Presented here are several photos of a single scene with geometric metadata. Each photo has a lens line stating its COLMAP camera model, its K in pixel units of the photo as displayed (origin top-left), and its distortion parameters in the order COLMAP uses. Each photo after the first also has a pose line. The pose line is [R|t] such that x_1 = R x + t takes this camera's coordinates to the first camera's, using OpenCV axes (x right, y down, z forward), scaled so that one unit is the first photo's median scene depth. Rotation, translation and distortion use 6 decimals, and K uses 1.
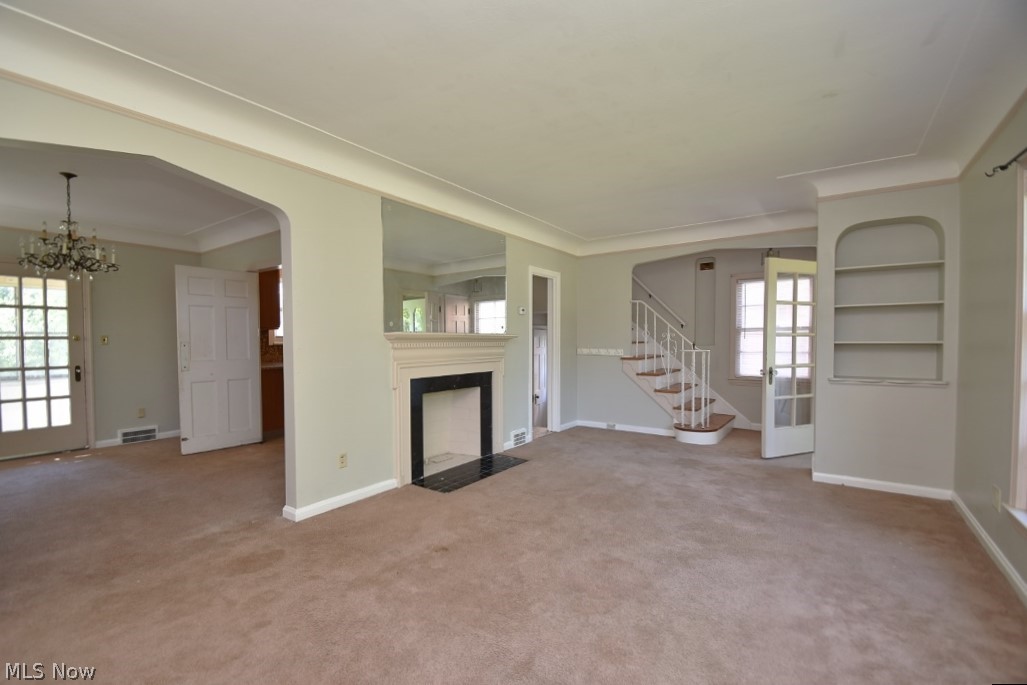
lens RADIAL K [[450.4, 0, 497.9], [0, 450.4, 356.9], [0, 0, 1]] dist [0.003637, -0.012672]
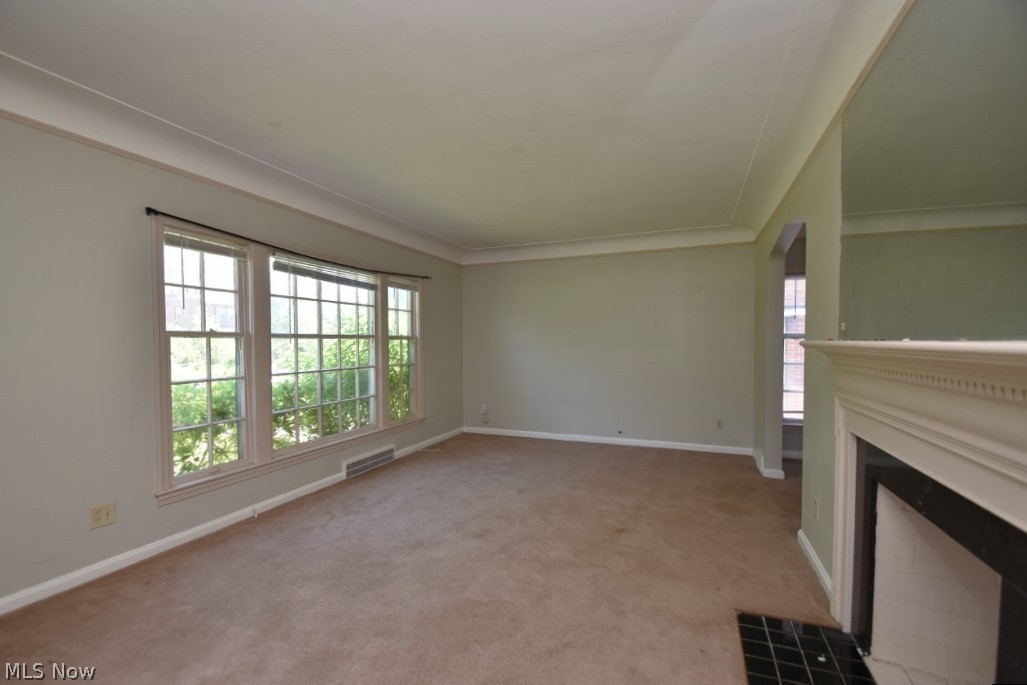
lens RADIAL K [[450.4, 0, 497.9], [0, 450.4, 356.9], [0, 0, 1]] dist [0.003637, -0.012672]
pose [[-0.973228, 0.015801, -0.229297, 0.325810], [0.000711, 0.997837, 0.065740, -0.072649], [0.229840, 0.063817, -0.971134, 1.480472]]
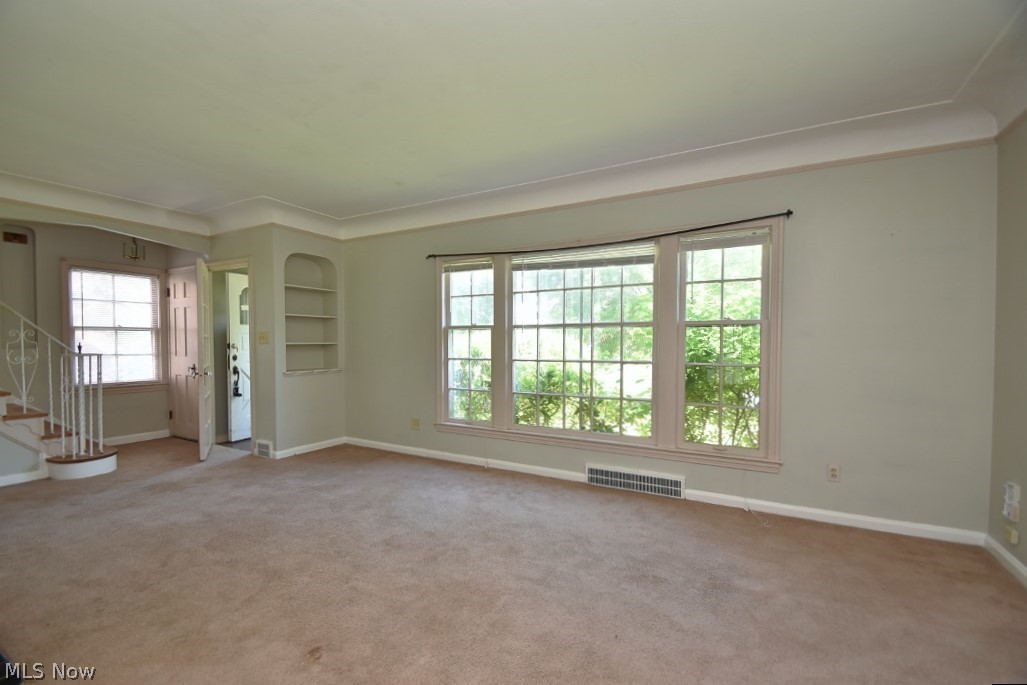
lens RADIAL K [[448.5, 0, 500.7], [0, 448.5, 354.7], [0, 0, 1]] dist [0.006866, -0.013528]
pose [[-0.109584, -0.024669, 0.993671, -0.582470], [0.034718, 0.998987, 0.028629, -0.016704], [-0.993371, 0.037636, -0.108617, 0.568996]]
